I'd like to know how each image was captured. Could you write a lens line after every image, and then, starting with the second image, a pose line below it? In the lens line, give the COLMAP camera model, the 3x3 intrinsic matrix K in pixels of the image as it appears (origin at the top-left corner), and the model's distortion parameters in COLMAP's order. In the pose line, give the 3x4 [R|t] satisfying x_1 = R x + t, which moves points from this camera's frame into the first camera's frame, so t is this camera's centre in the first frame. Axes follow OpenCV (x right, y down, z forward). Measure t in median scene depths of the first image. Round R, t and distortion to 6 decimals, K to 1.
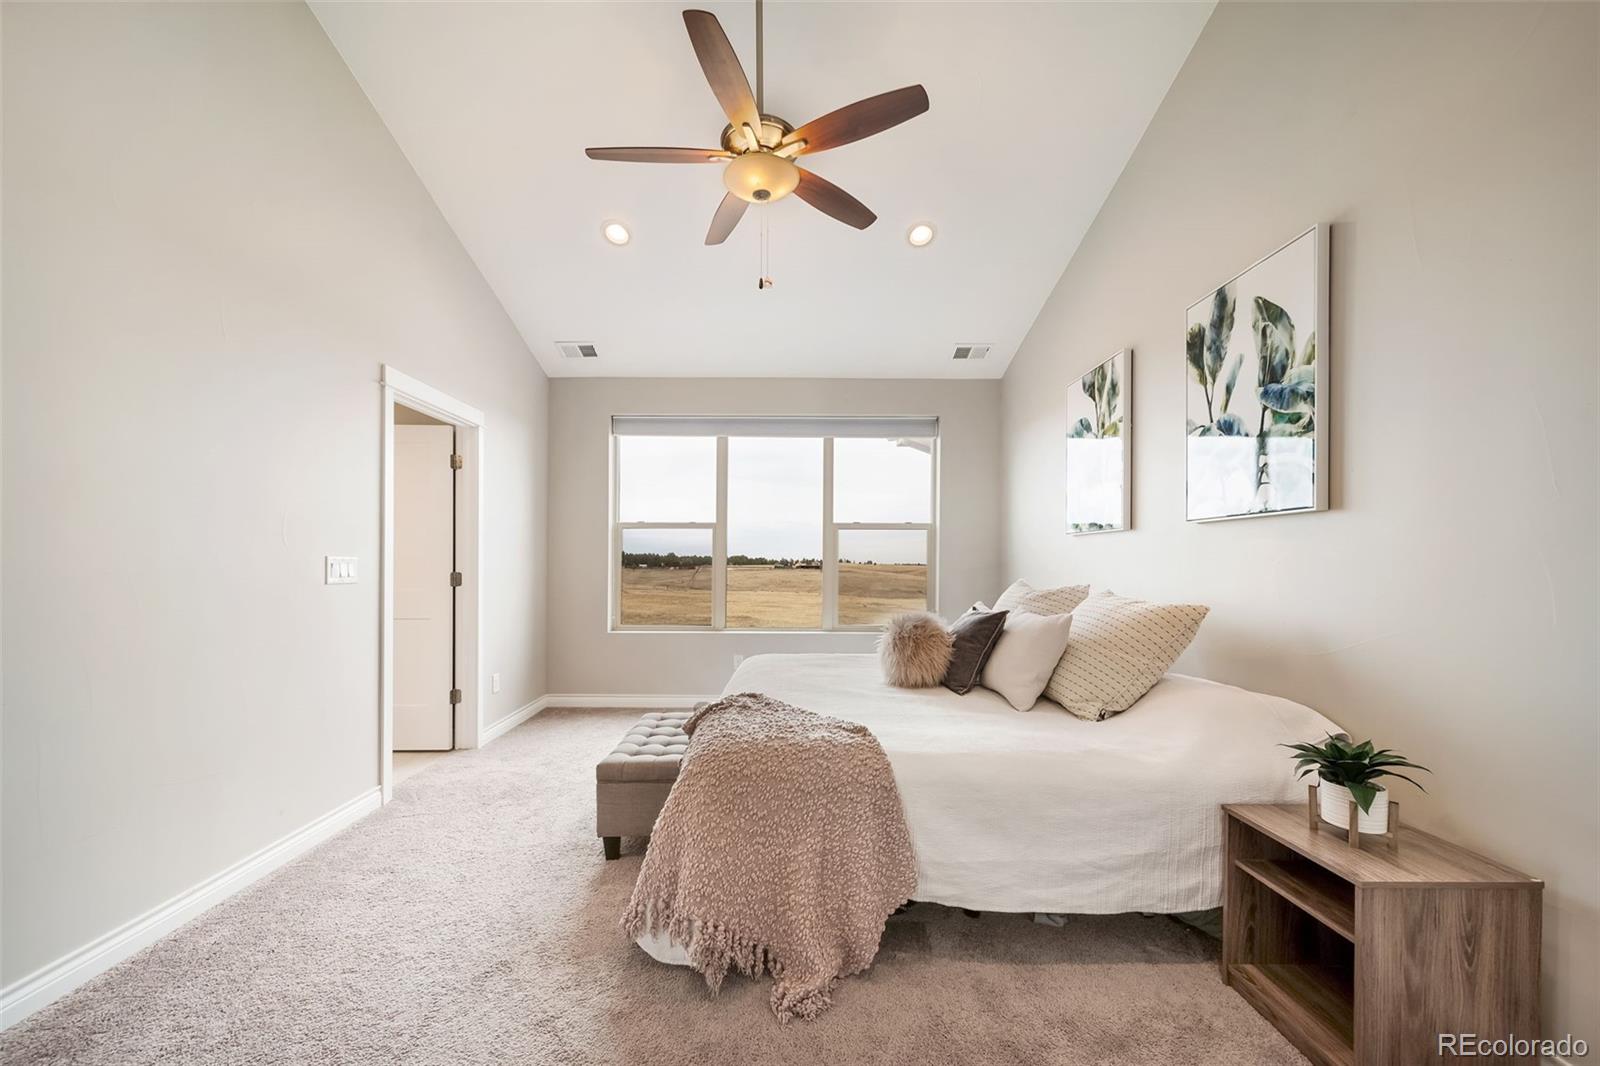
lens RADIAL K [[569.2, 0, 798.0], [0, 569.2, 582.7], [0, 0, 1]] dist [0.000699, -0.000037]
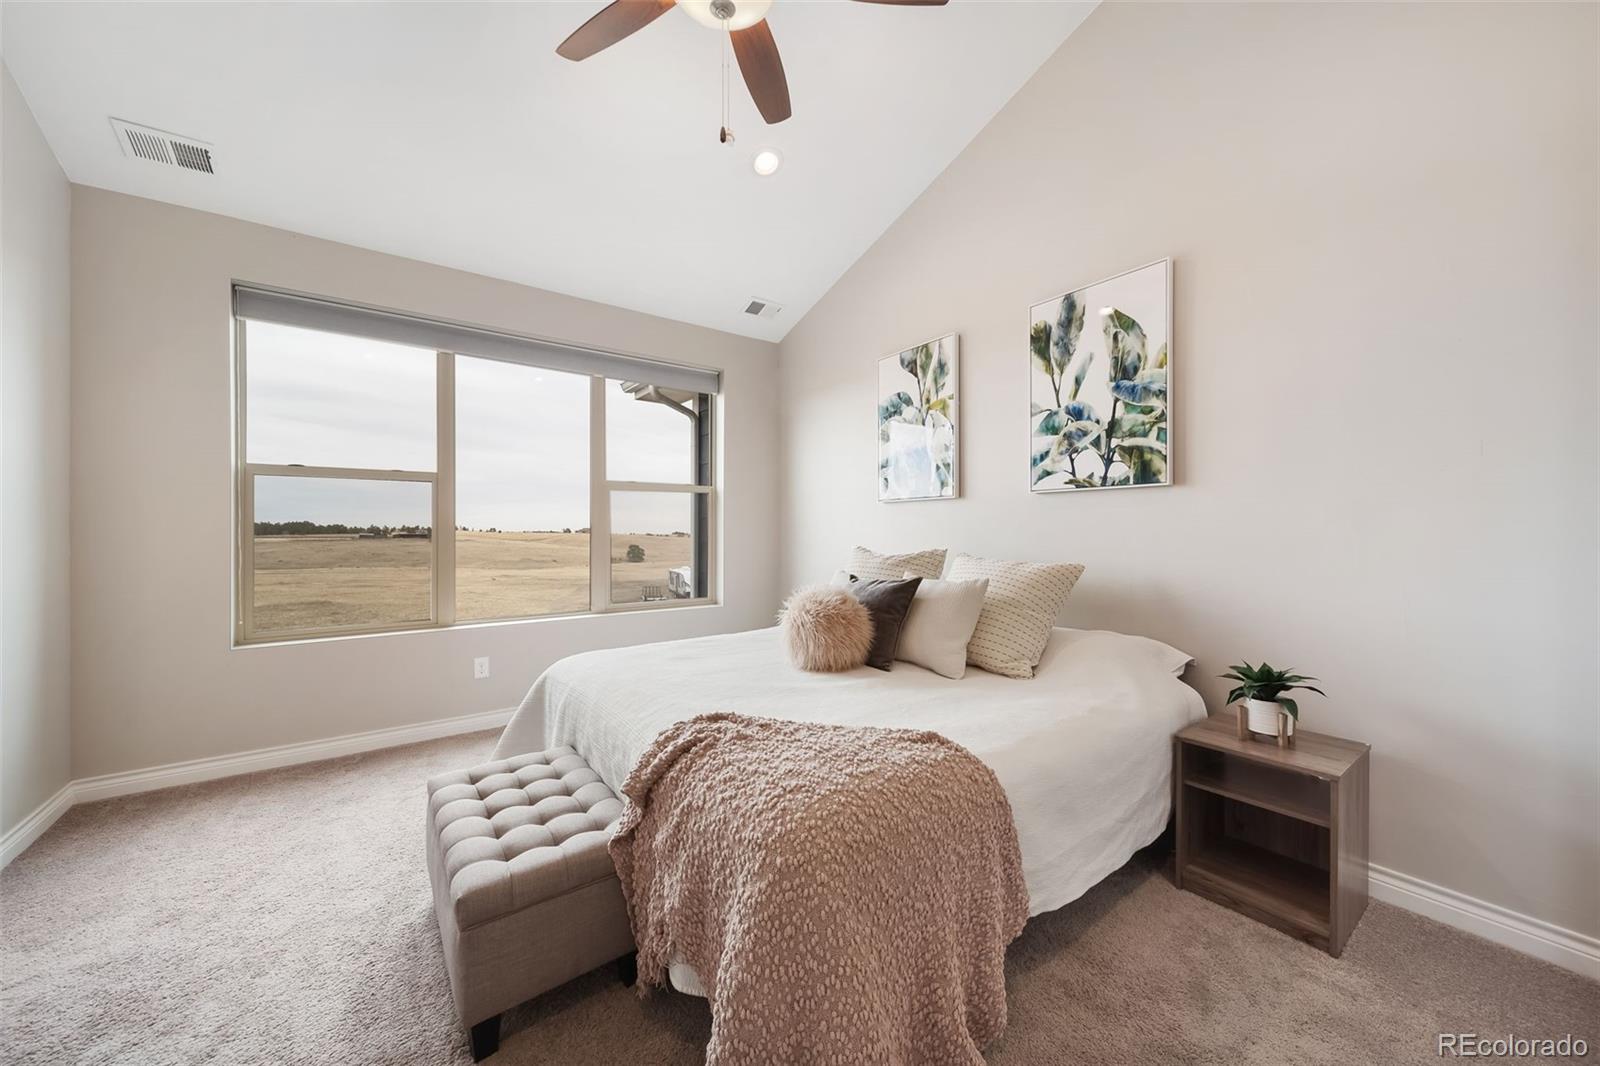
lens RADIAL K [[564.5, 0, 793.6], [0, 564.5, 548.1], [0, 0, 1]] dist [0.007124, -0.002373]
pose [[0.816372, -0.025088, 0.576981, -0.401419], [0.026379, 0.999633, 0.006142, -0.013514], [-0.576923, 0.010205, 0.816734, 0.369342]]
